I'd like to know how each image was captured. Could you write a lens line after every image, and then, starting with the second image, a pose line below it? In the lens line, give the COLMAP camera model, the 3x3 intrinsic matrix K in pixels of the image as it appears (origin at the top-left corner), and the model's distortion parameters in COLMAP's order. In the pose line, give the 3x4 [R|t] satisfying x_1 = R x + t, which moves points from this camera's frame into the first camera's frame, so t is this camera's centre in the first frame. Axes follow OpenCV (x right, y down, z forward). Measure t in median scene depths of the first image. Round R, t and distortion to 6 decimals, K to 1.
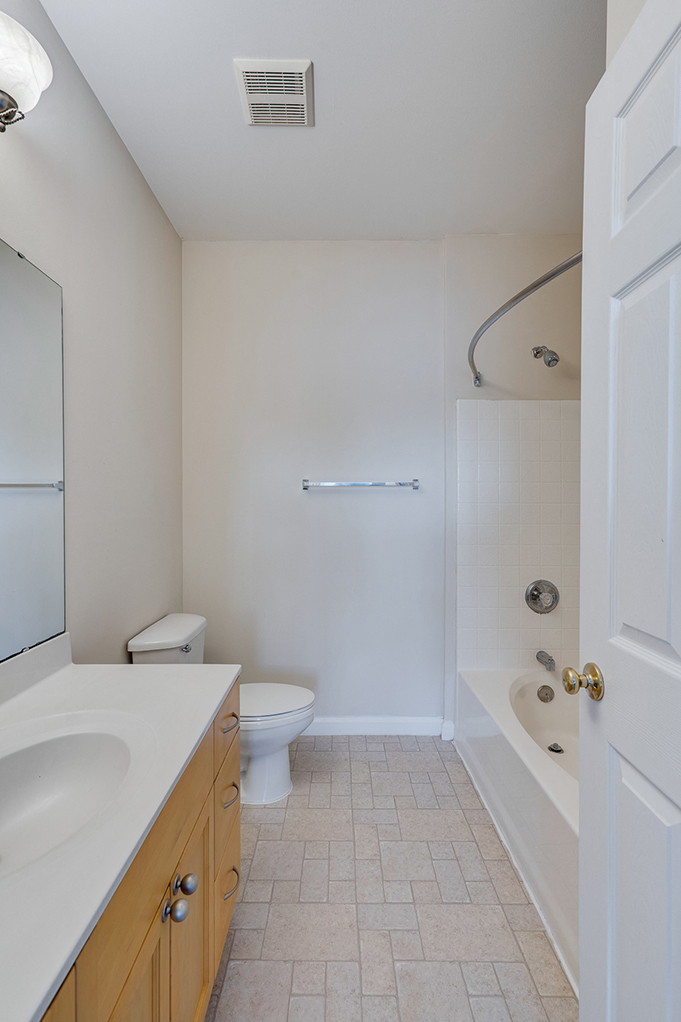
lens RADIAL K [[470.9, 0, 340.5], [0, 470.9, 511.0], [0, 0, 1]] dist [-0.000579, -0.000865]
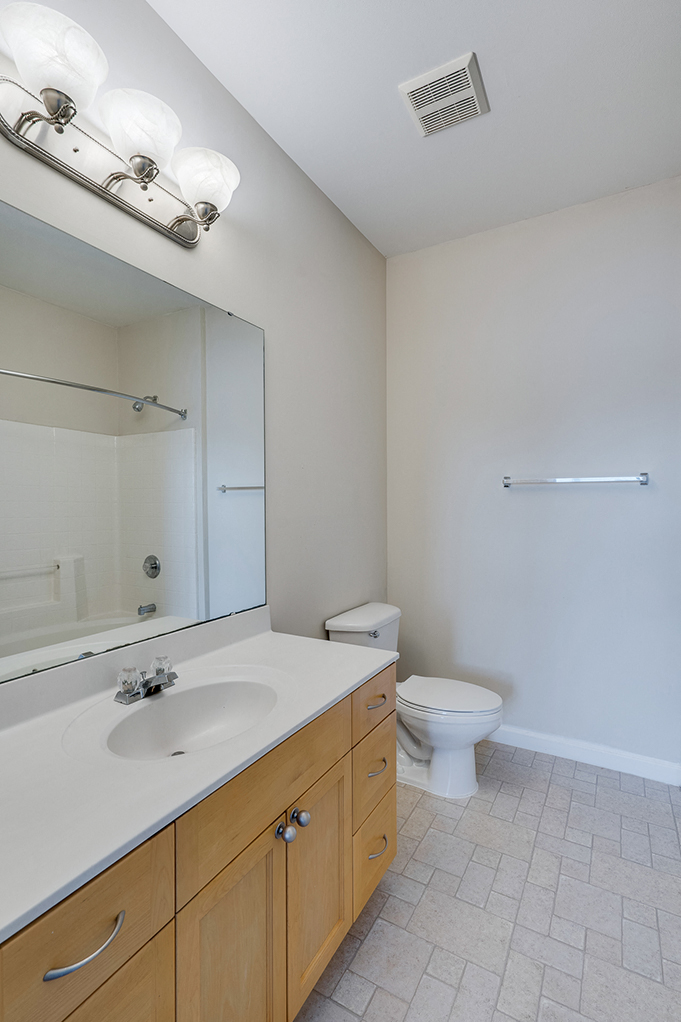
lens RADIAL K [[478.1, 0, 340.5], [0, 478.1, 511.0], [0, 0, 1]] dist [-0.001557, -0.001108]
pose [[0.863200, 0.004194, -0.504844, 0.183702], [-0.001231, 0.999980, 0.006202, -0.002867], [0.504860, -0.004732, 0.863188, -0.004225]]
